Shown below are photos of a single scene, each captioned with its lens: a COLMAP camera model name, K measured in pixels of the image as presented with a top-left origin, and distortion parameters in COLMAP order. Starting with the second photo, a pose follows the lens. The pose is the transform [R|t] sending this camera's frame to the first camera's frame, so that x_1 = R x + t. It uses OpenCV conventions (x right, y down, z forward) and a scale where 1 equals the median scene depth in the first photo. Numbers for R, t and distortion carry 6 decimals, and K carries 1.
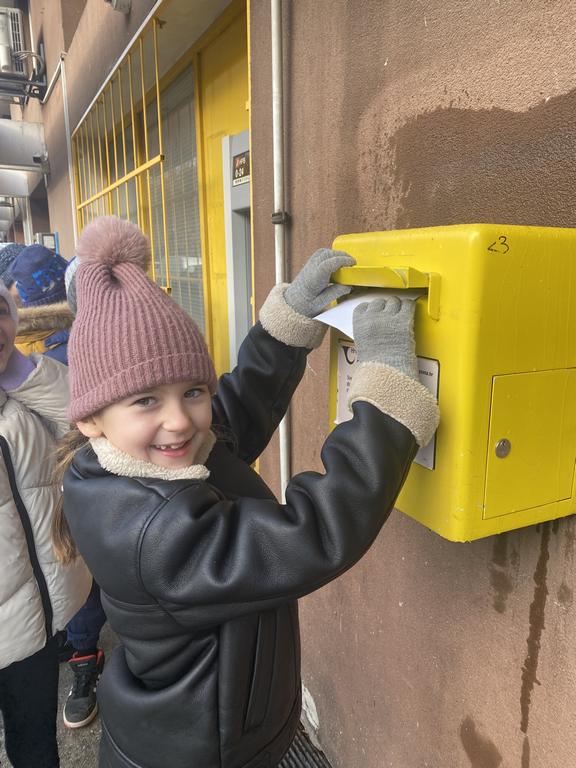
lens RADIAL K [[590.5, 0, 293.0], [0, 590.5, 388.0], [0, 0, 1]] dist [0.009263, -0.012075]
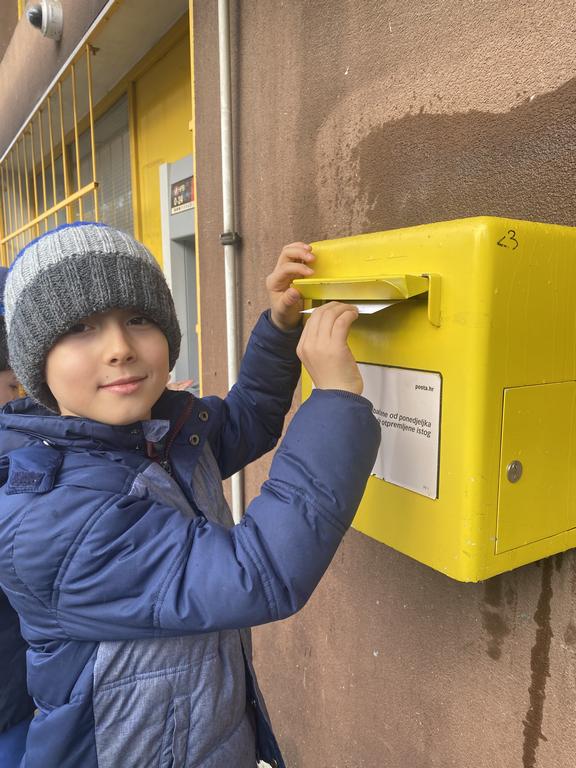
lens RADIAL K [[590.5, 0, 282.3], [0, 590.5, 389.3], [0, 0, 1]] dist [0.009263, -0.012075]
pose [[0.995014, -0.015471, 0.098525, -0.037993], [0.021902, 0.997675, -0.064529, 0.015238], [-0.097298, 0.066365, 0.993040, 0.079466]]
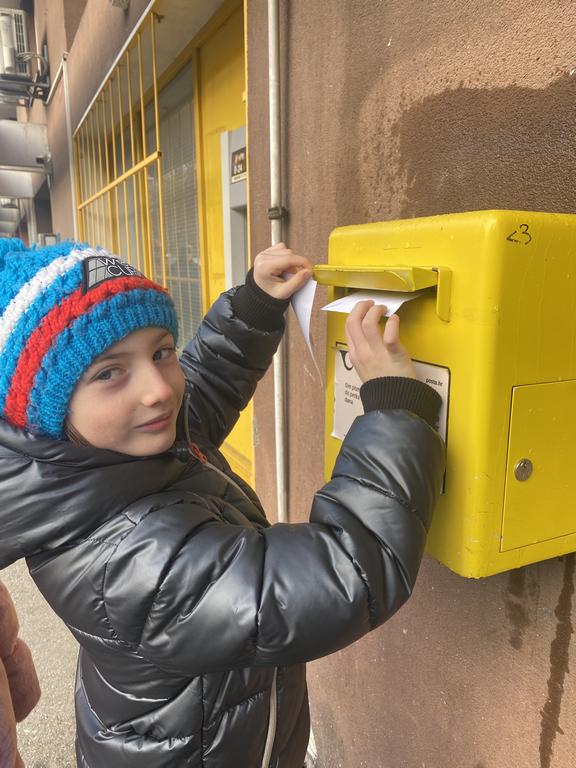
lens RADIAL K [[590.5, 0, 287.5], [0, 590.5, 379.9], [0, 0, 1]] dist [0.009263, -0.012075]
pose [[0.999857, 0.003763, -0.016490, 0.012491], [-0.004024, 0.999866, -0.015854, -0.007532], [0.016428, 0.015918, 0.999738, 0.067431]]
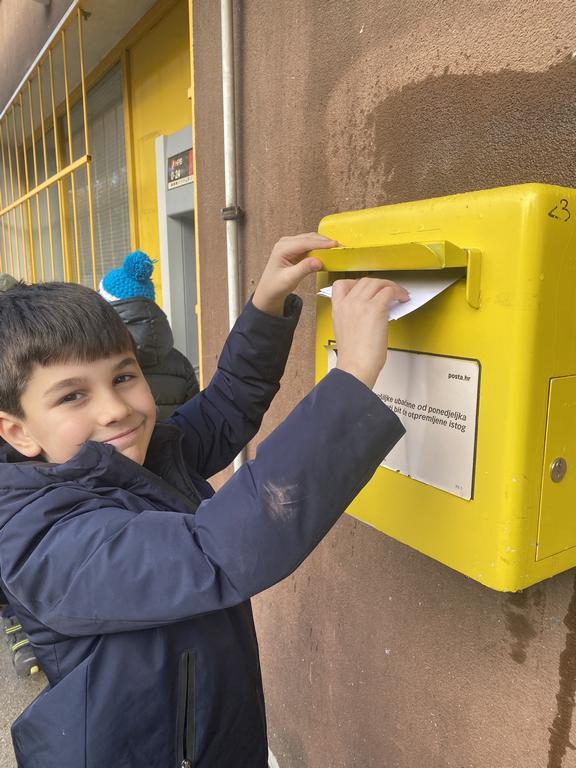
lens RADIAL K [[590.5, 0, 283.1], [0, 590.5, 388.5], [0, 0, 1]] dist [0.009263, -0.012075]
pose [[0.994019, -0.017458, 0.107801, -0.049869], [0.021078, 0.999248, -0.032531, 0.005611], [-0.107152, 0.034608, 0.993640, 0.128424]]
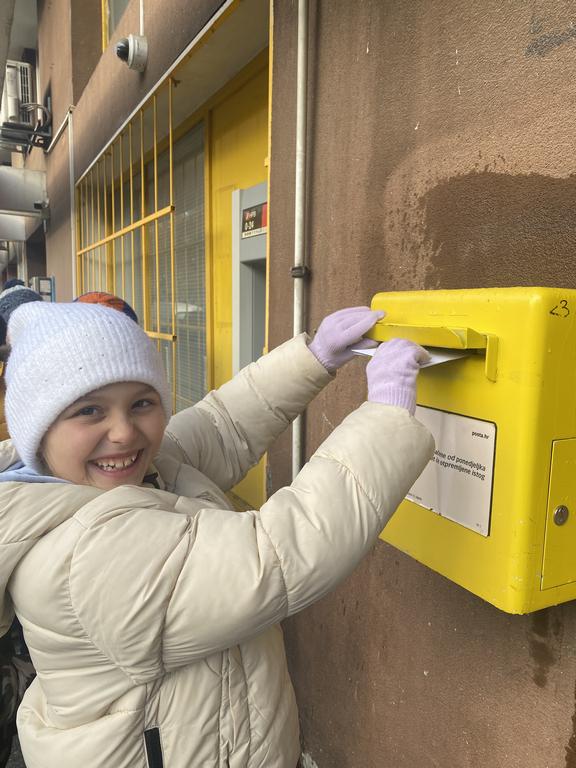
lens RADIAL K [[590.5, 0, 293.5], [0, 590.5, 387.0], [0, 0, 1]] dist [0.009263, -0.012075]
pose [[0.999465, 0.021993, 0.024212, -0.057131], [-0.019930, 0.996402, -0.082376, -0.009715], [-0.025937, 0.081850, 0.996307, 0.016657]]
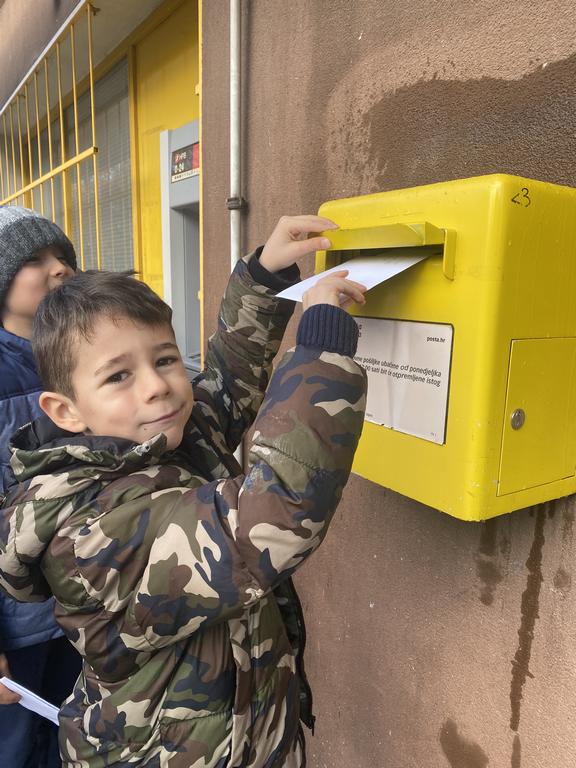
lens RADIAL K [[590.5, 0, 285.5], [0, 590.5, 393.1], [0, 0, 1]] dist [0.009263, -0.012075]
pose [[0.992217, 0.002386, 0.124499, -0.065782], [0.000751, 0.999684, -0.025145, 0.043556], [-0.124519, 0.025042, 0.991901, 0.060010]]
